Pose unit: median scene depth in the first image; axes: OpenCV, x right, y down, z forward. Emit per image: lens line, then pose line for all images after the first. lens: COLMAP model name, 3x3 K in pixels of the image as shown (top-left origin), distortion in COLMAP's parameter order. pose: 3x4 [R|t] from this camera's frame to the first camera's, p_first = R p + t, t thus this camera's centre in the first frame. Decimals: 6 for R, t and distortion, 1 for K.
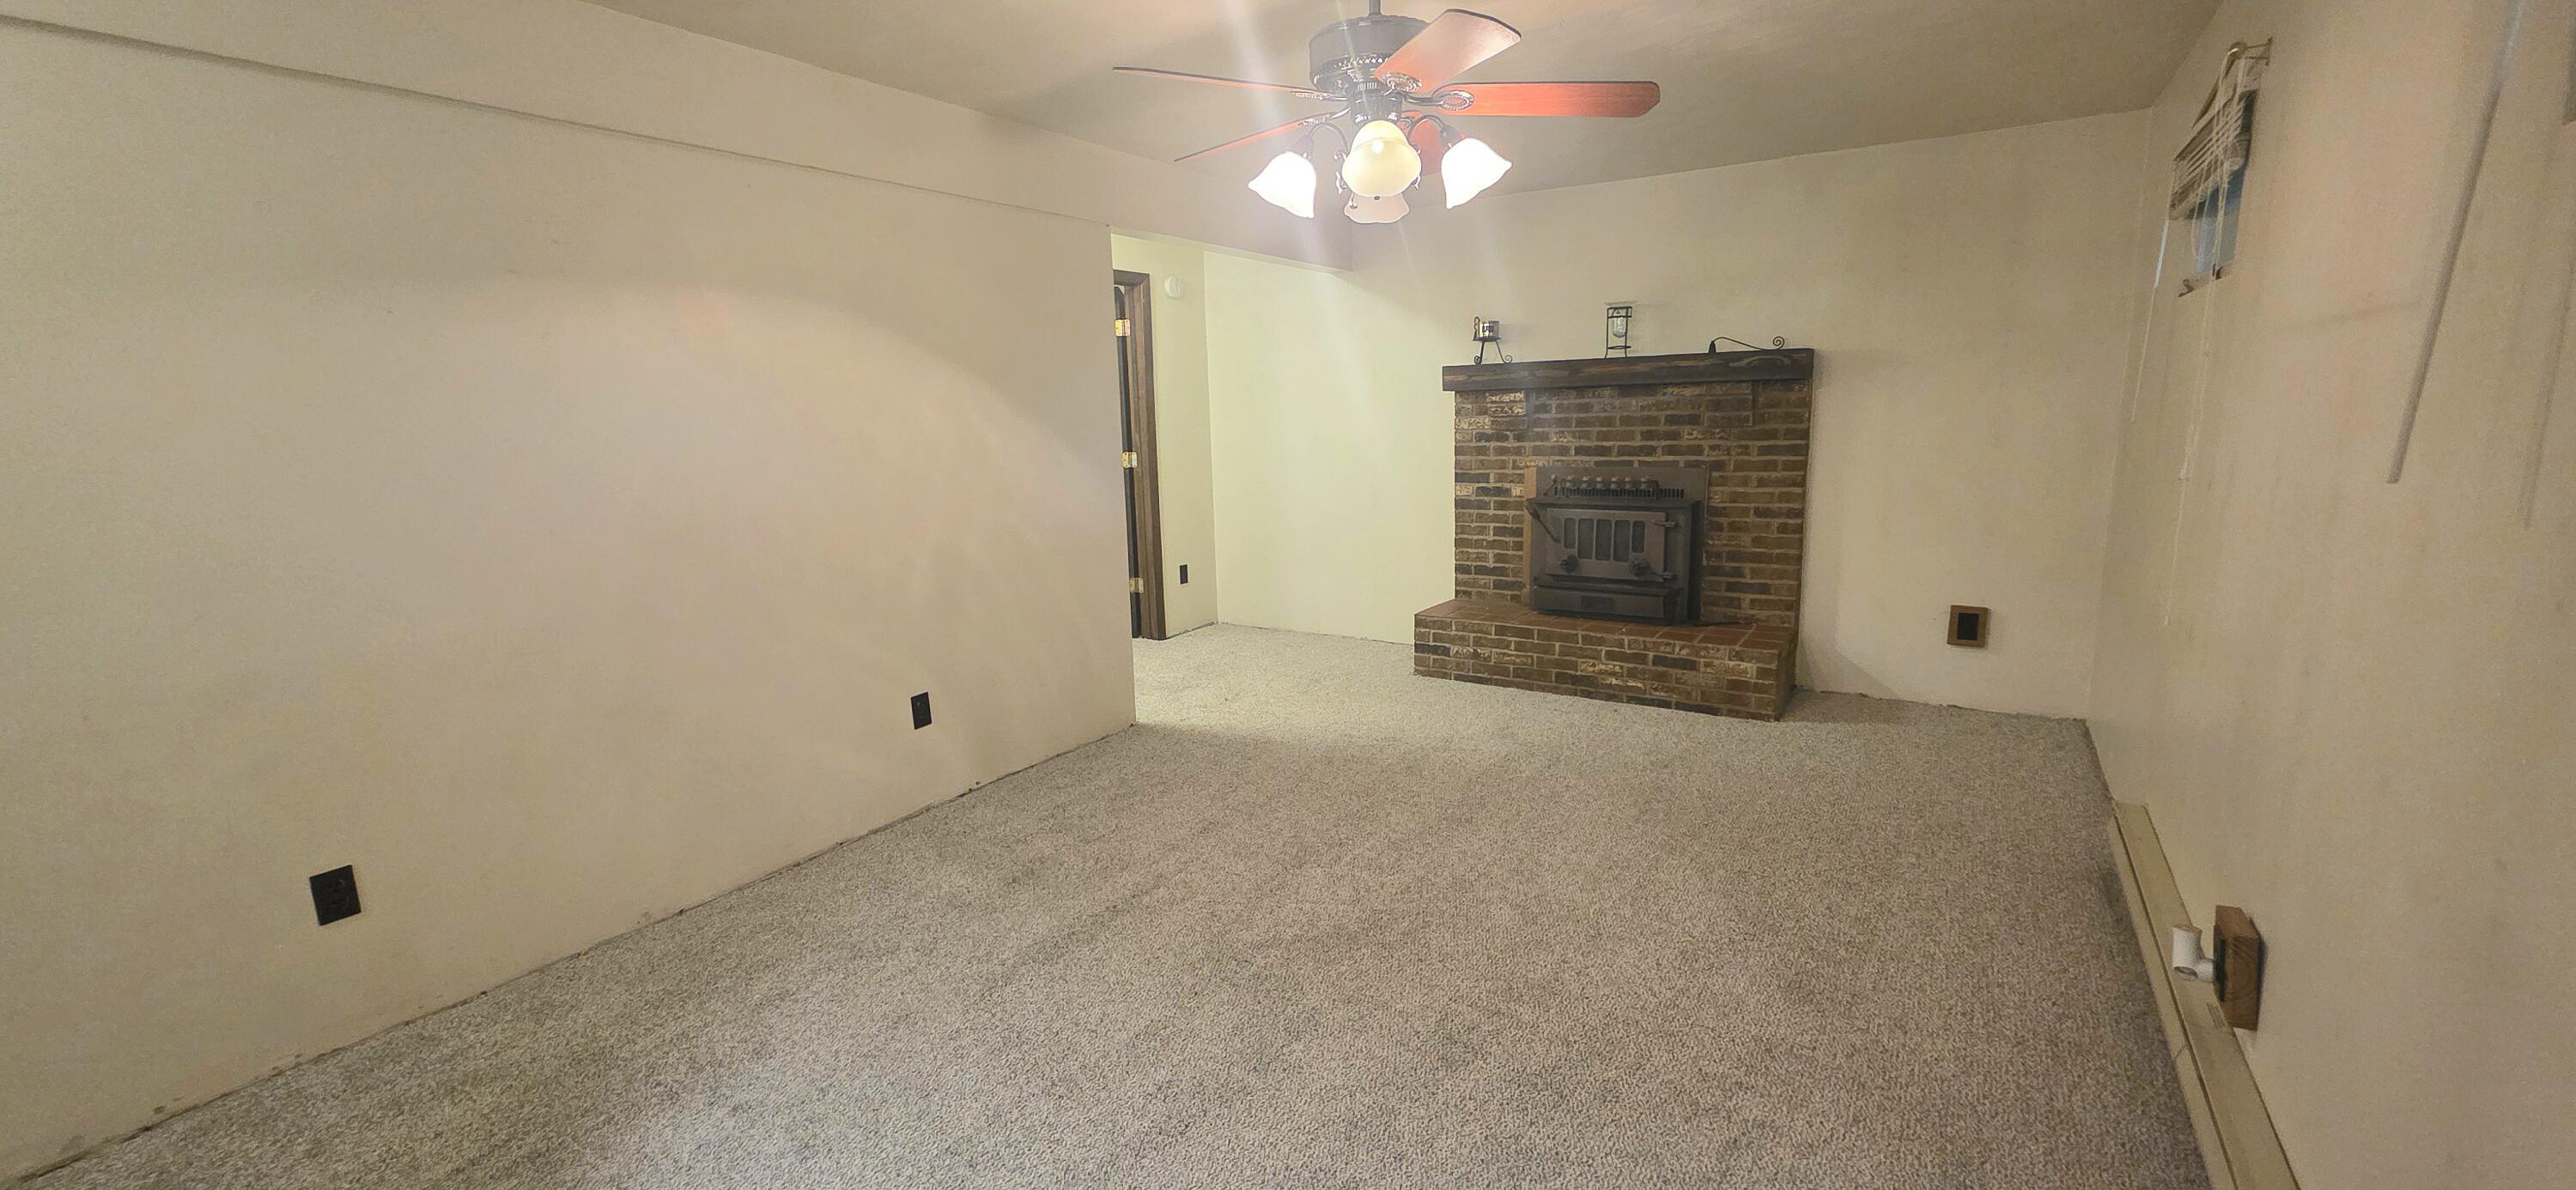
lens RADIAL K [[1024.7, 0, 1298.2], [0, 1024.7, 595.2], [0, 0, 1]] dist [-0.000149, -0.000214]
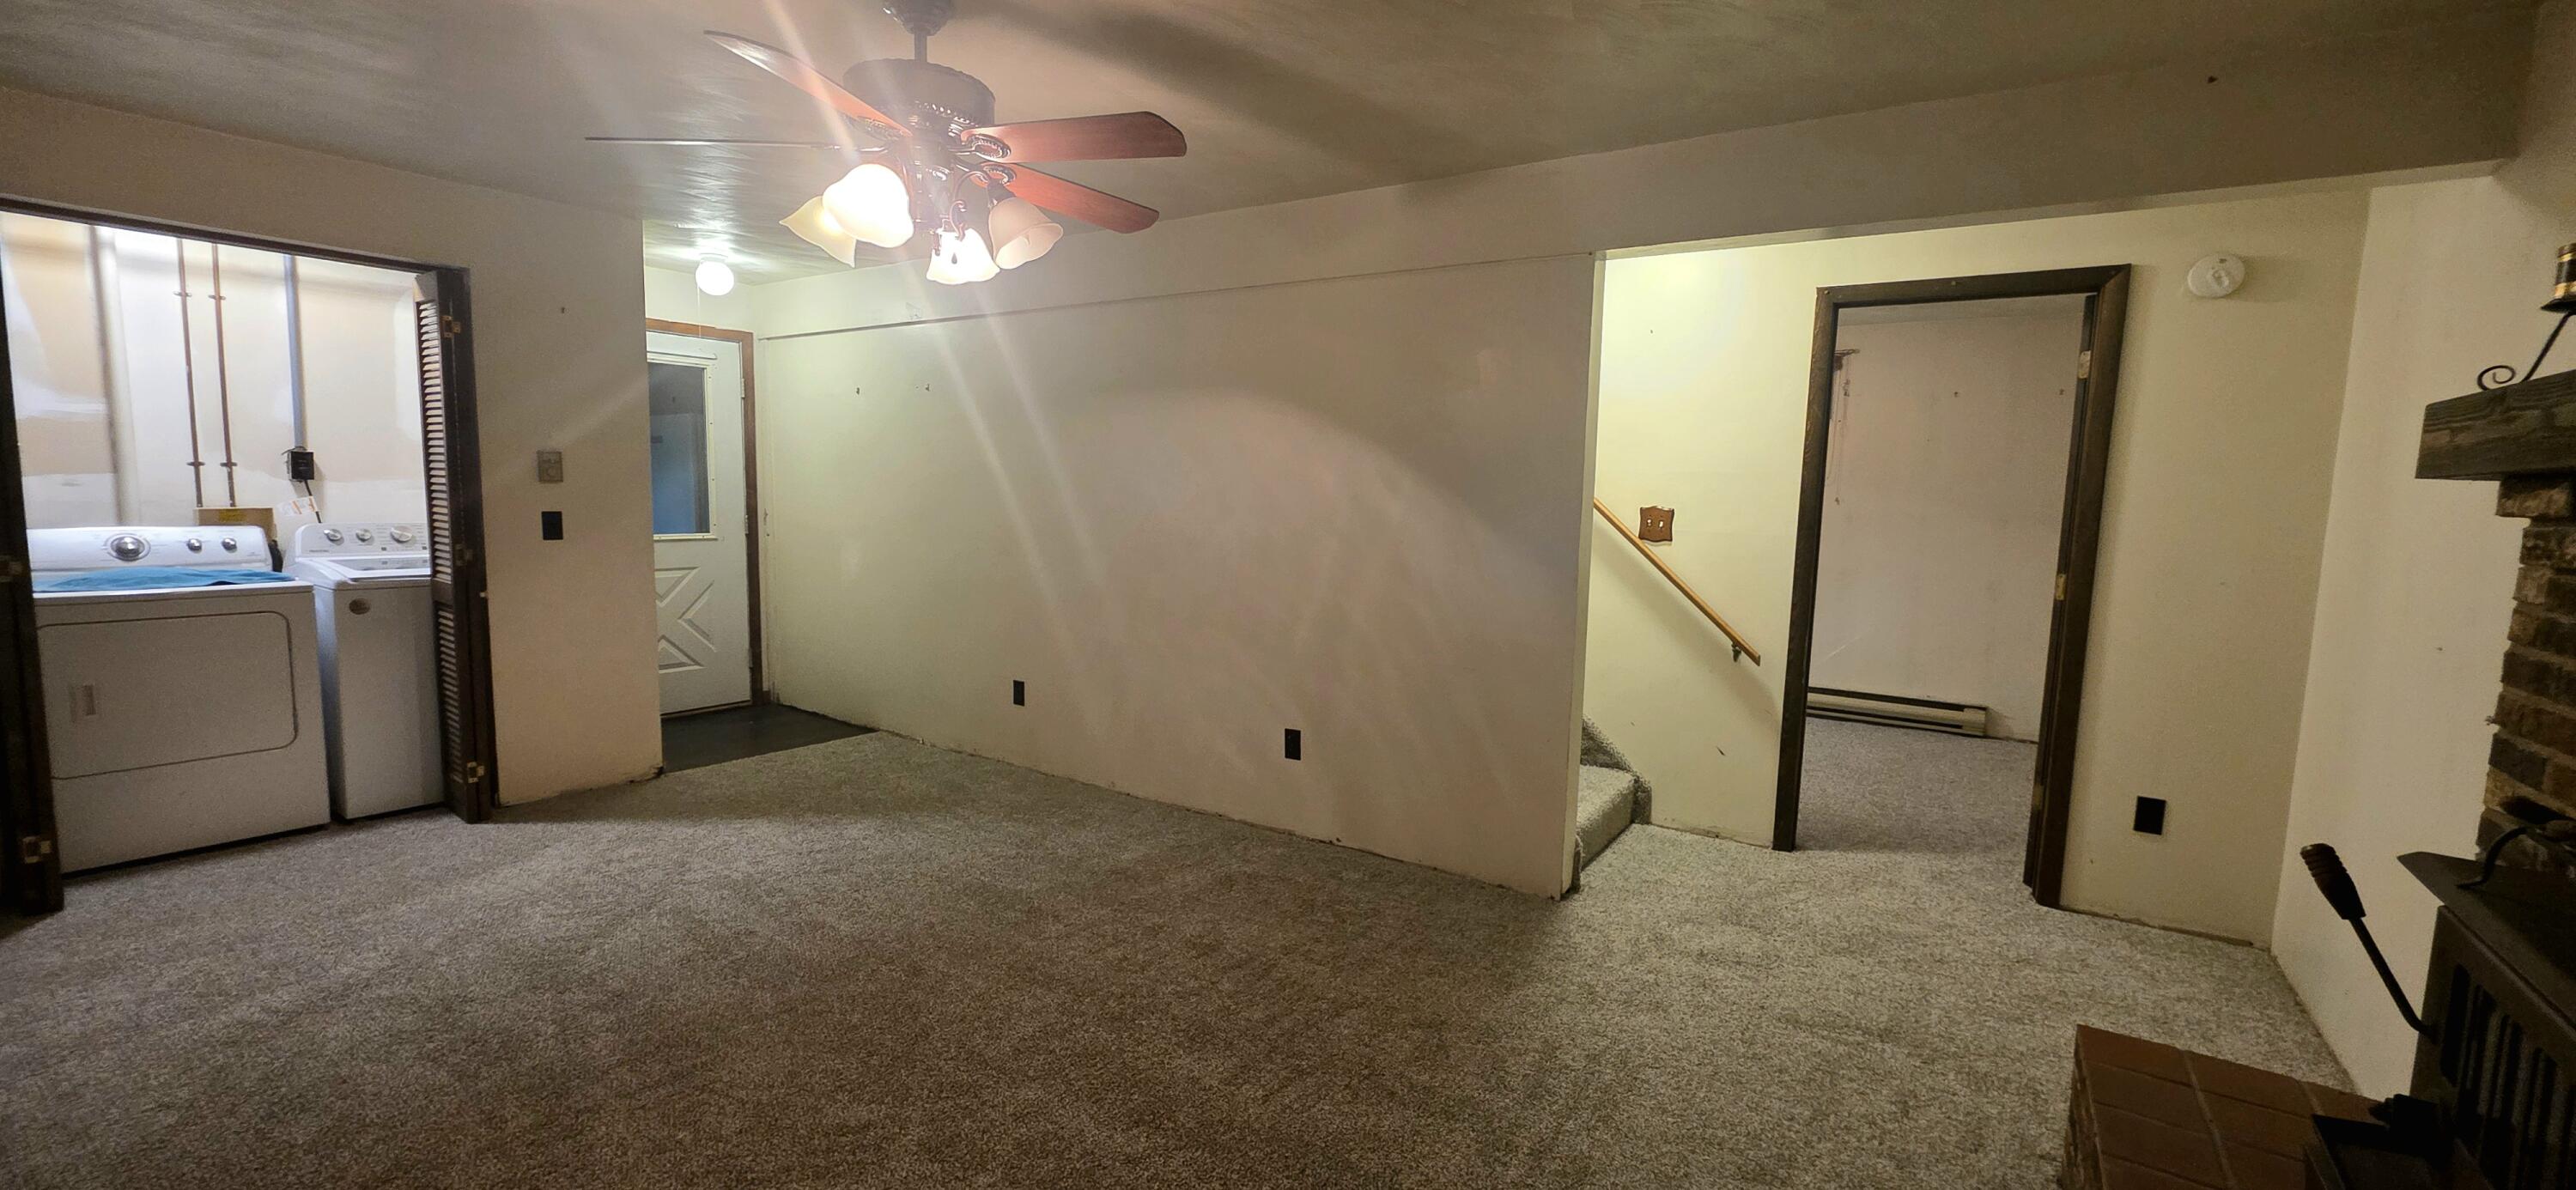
lens RADIAL K [[1024.7, 0, 1298.2], [0, 1024.7, 595.2], [0, 0, 1]] dist [-0.000149, -0.000214]
pose [[-0.016475, 0.132819, -0.991003, 0.729318], [-0.207730, 0.969057, 0.133331, -0.198363], [0.978048, 0.208057, 0.011626, 0.979331]]
